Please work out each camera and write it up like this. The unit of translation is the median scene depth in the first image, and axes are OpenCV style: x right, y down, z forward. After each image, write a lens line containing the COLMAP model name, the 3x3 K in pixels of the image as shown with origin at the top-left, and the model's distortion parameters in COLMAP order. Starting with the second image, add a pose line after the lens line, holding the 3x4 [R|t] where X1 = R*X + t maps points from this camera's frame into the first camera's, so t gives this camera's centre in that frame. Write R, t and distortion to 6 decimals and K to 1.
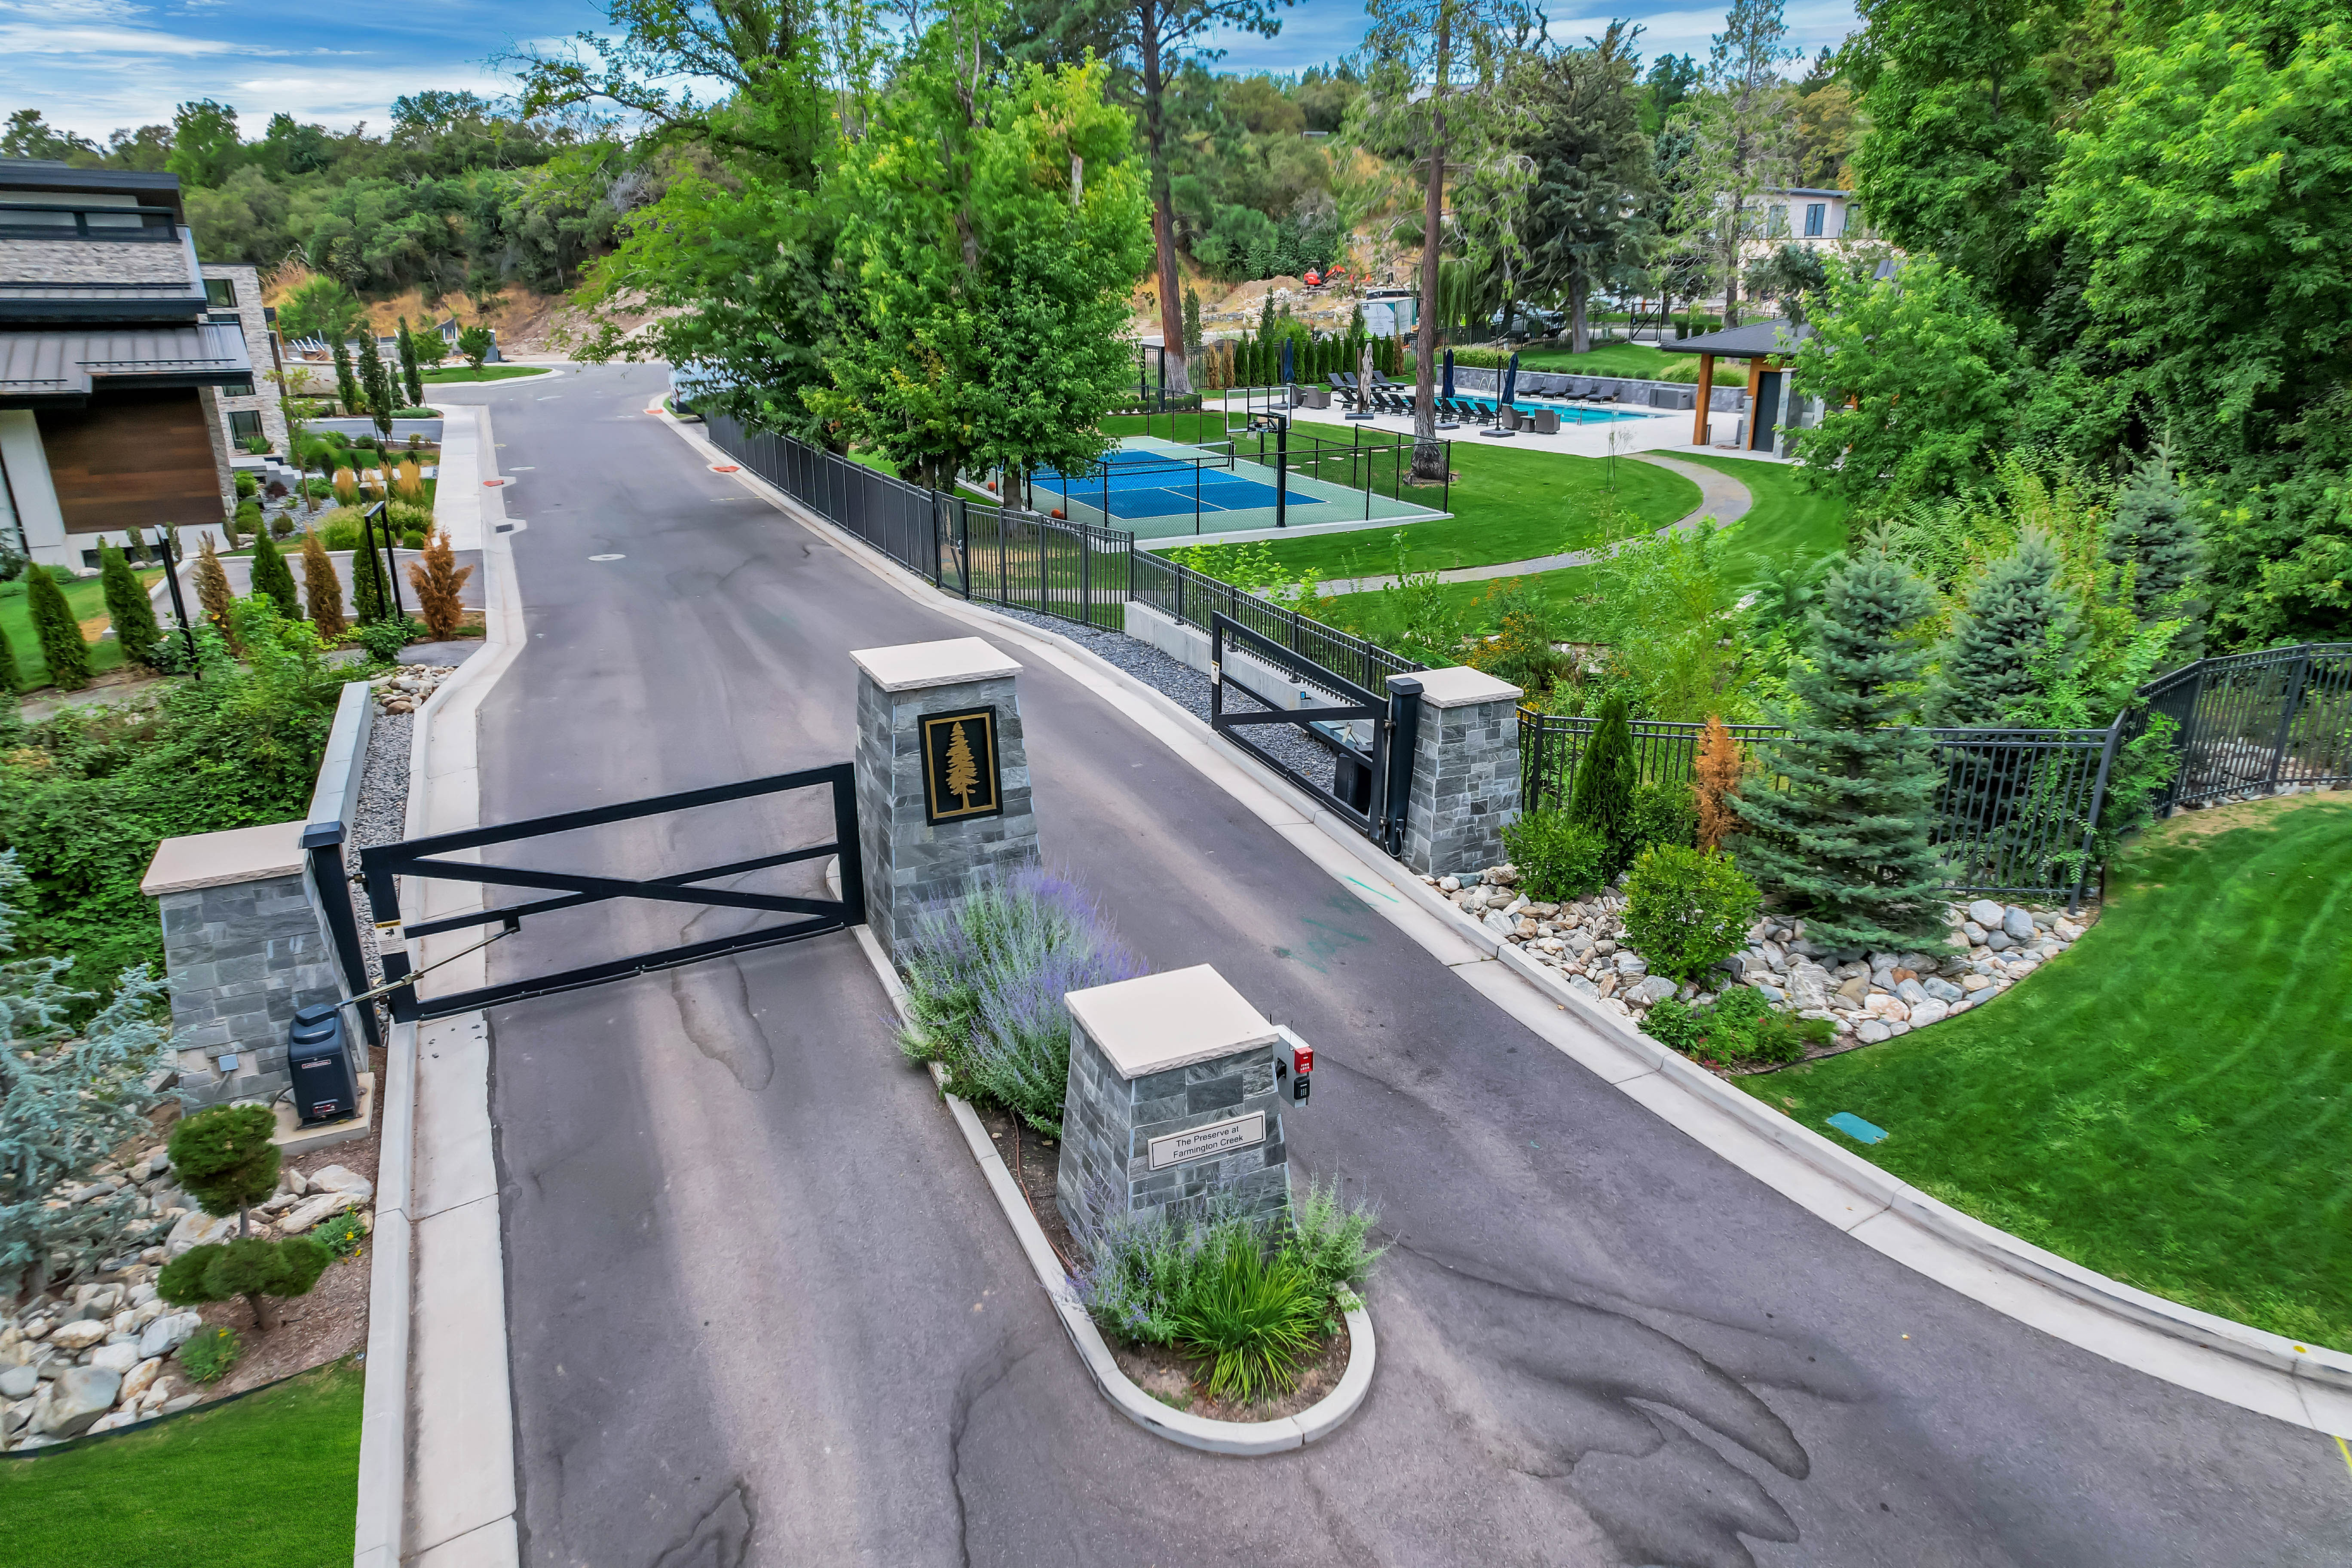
lens RADIAL K [[1499.7, 0, 1189.4], [0, 1499.7, 795.4], [0, 0, 1]] dist [-0.053824, 0.042534]
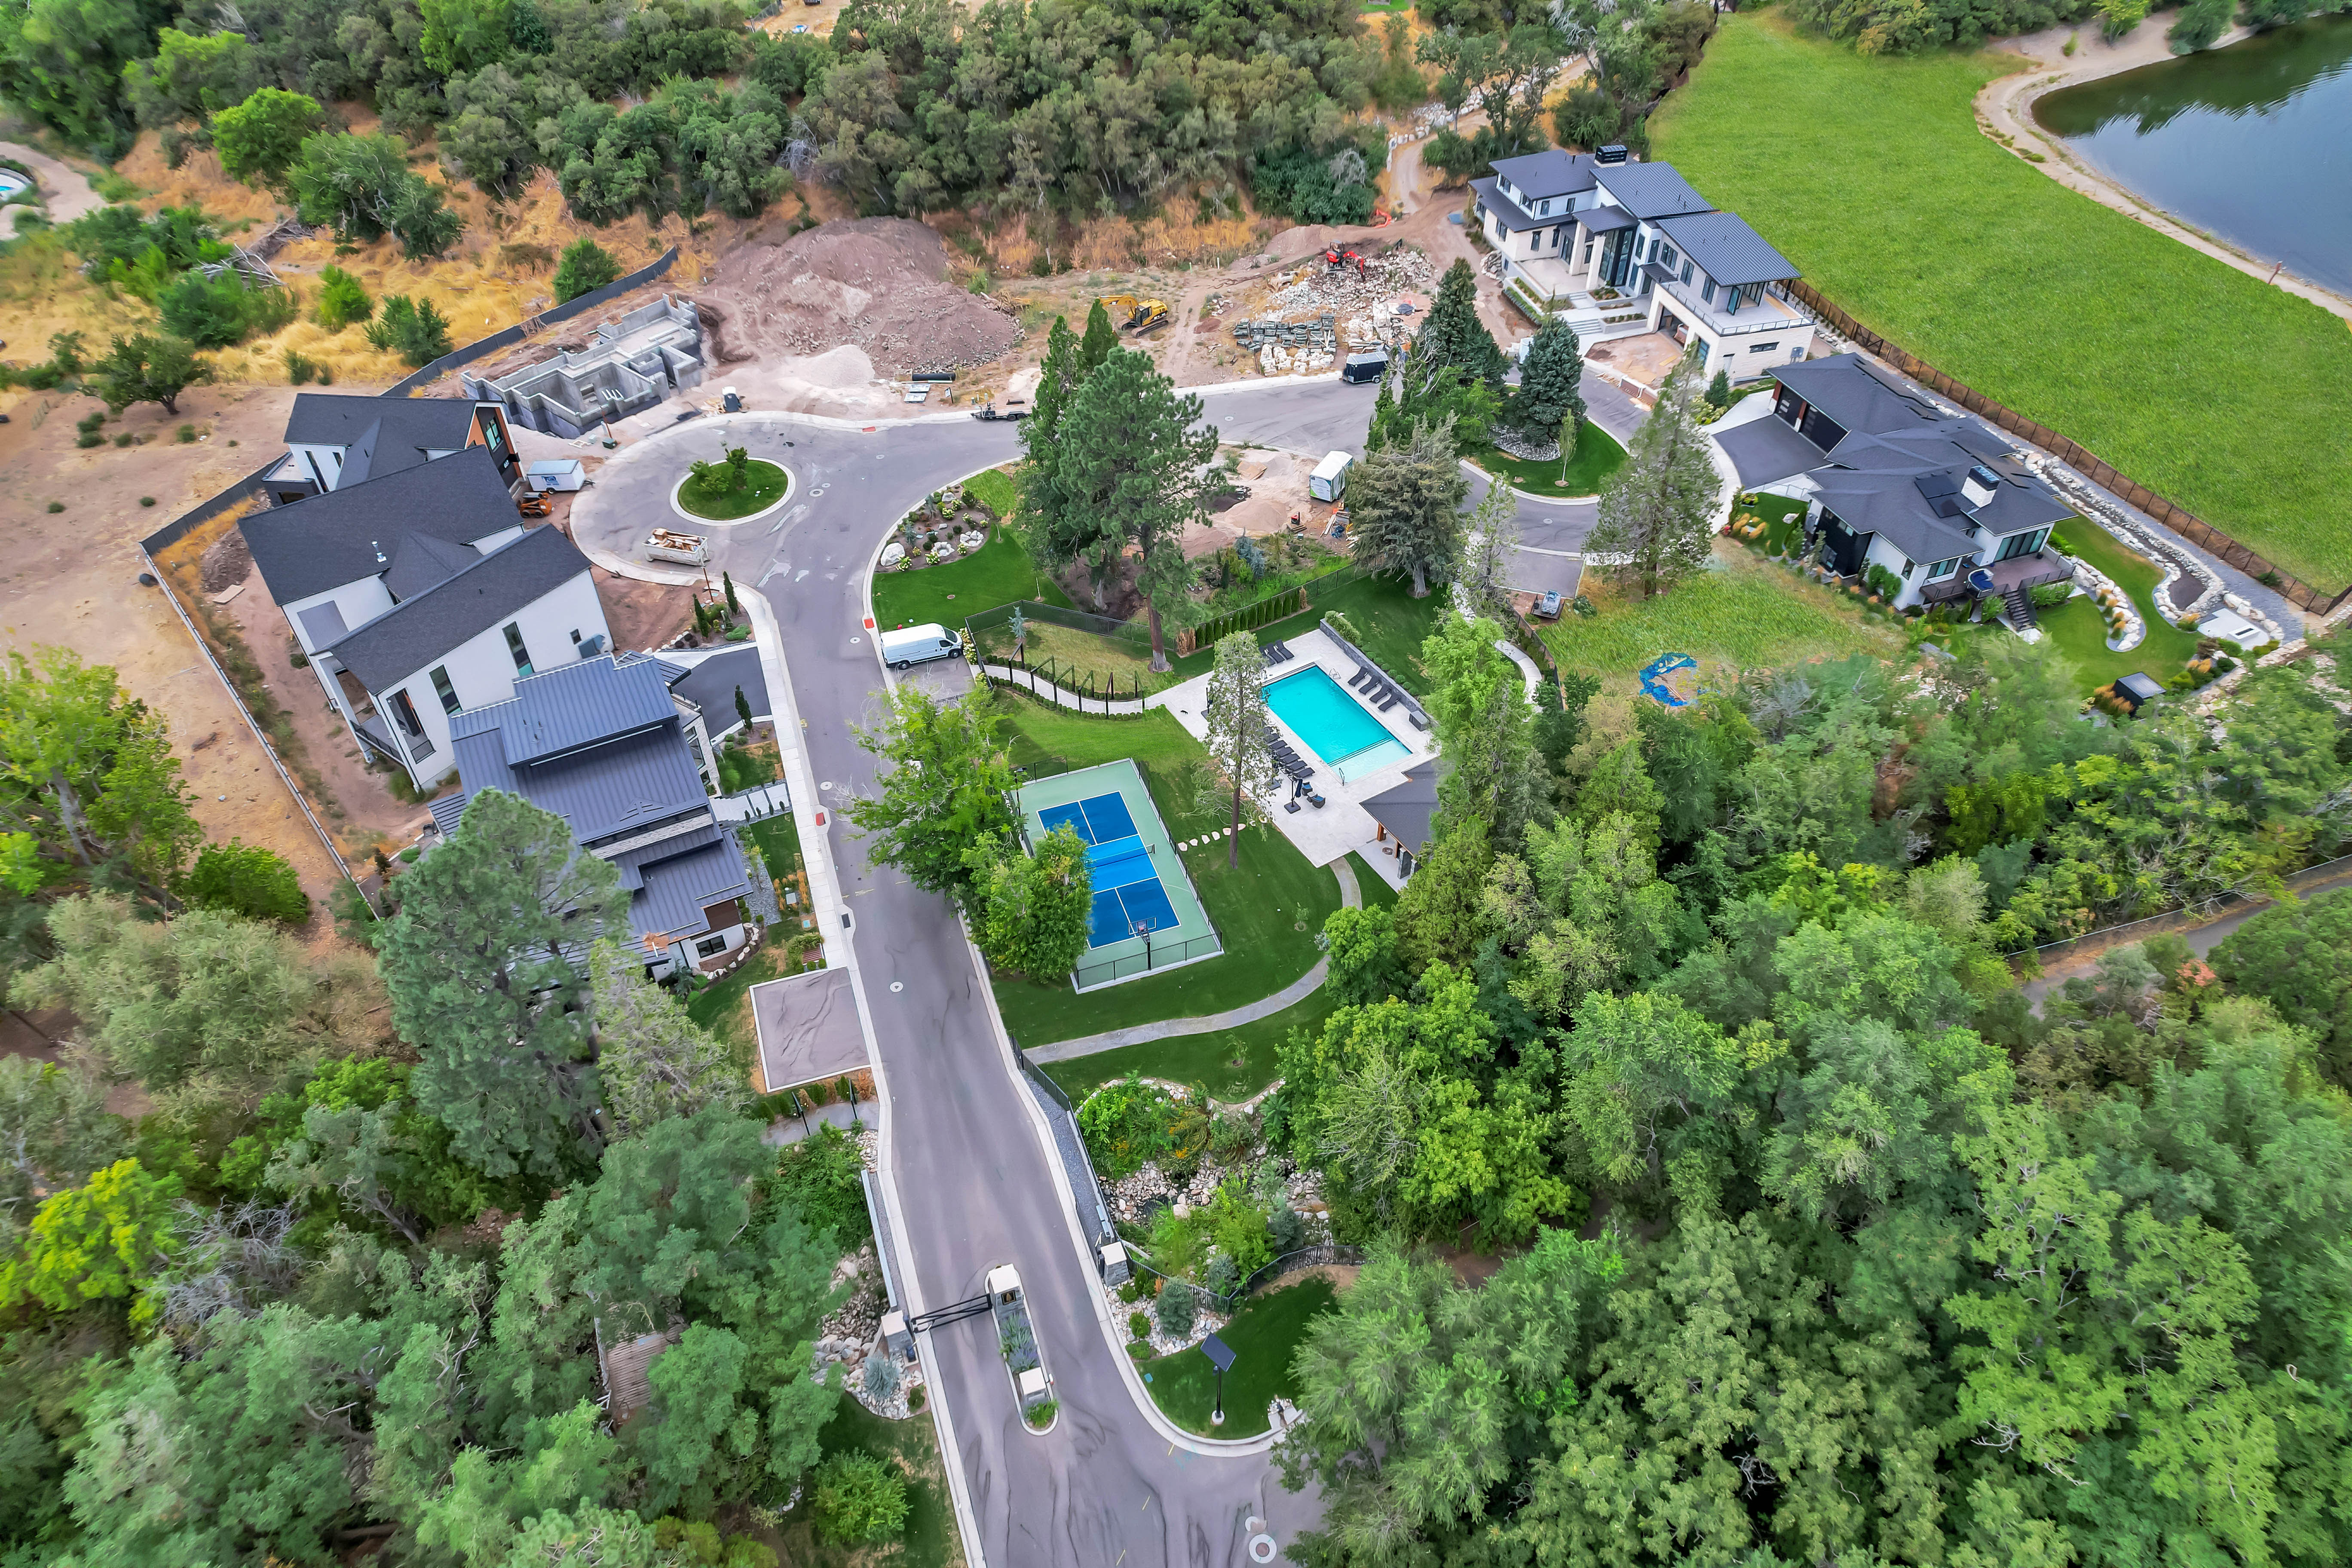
lens RADIAL K [[1499.7, 0, 1191.4], [0, 1499.7, 791.1], [0, 0, 1]] dist [-0.053824, 0.042534]
pose [[0.995069, 0.069108, -0.071140, 0.767725], [-0.035709, 0.918809, 0.393085, -3.837455], [0.092530, -0.388606, 0.916746, -3.205743]]
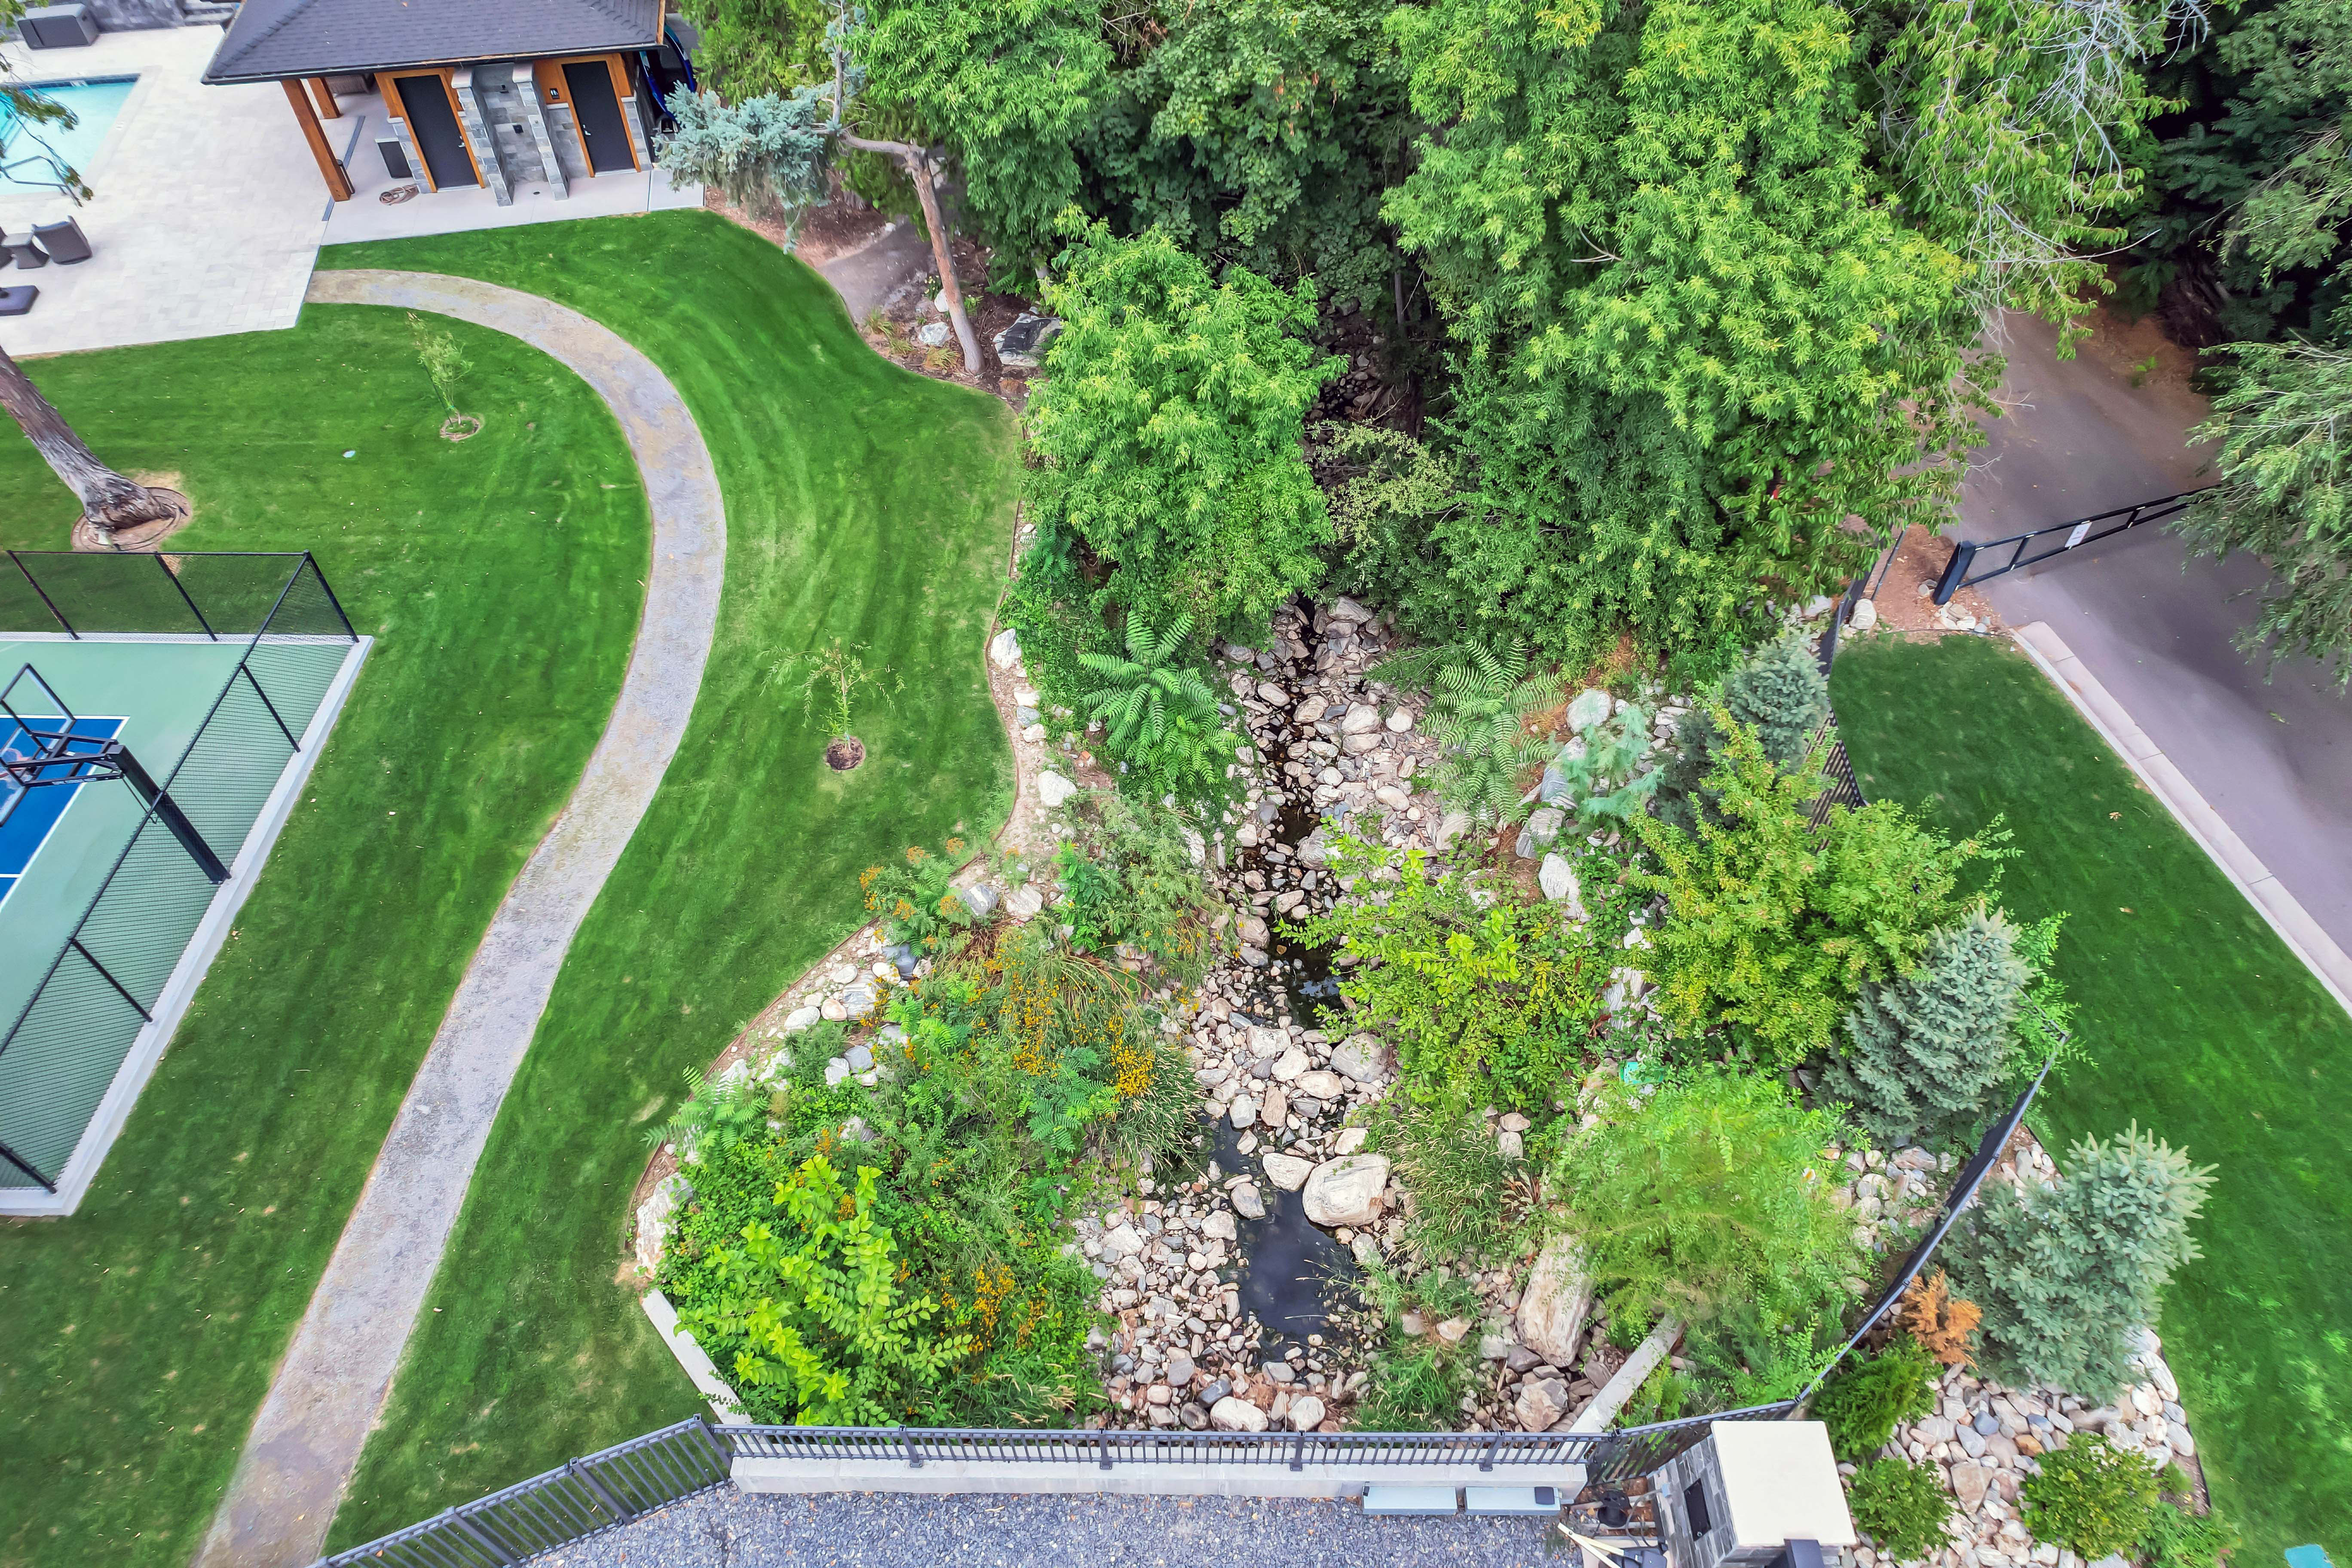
lens RADIAL K [[1508.0, 0, 1175.4], [0, 1508.0, 790.9], [0, 0, 1]] dist [-0.054228, 0.043701]
pose [[0.433671, -0.671078, 0.601318, -0.254197], [0.321656, 0.738664, 0.592379, -1.107112], [-0.841705, -0.063479, 0.536194, 1.016753]]
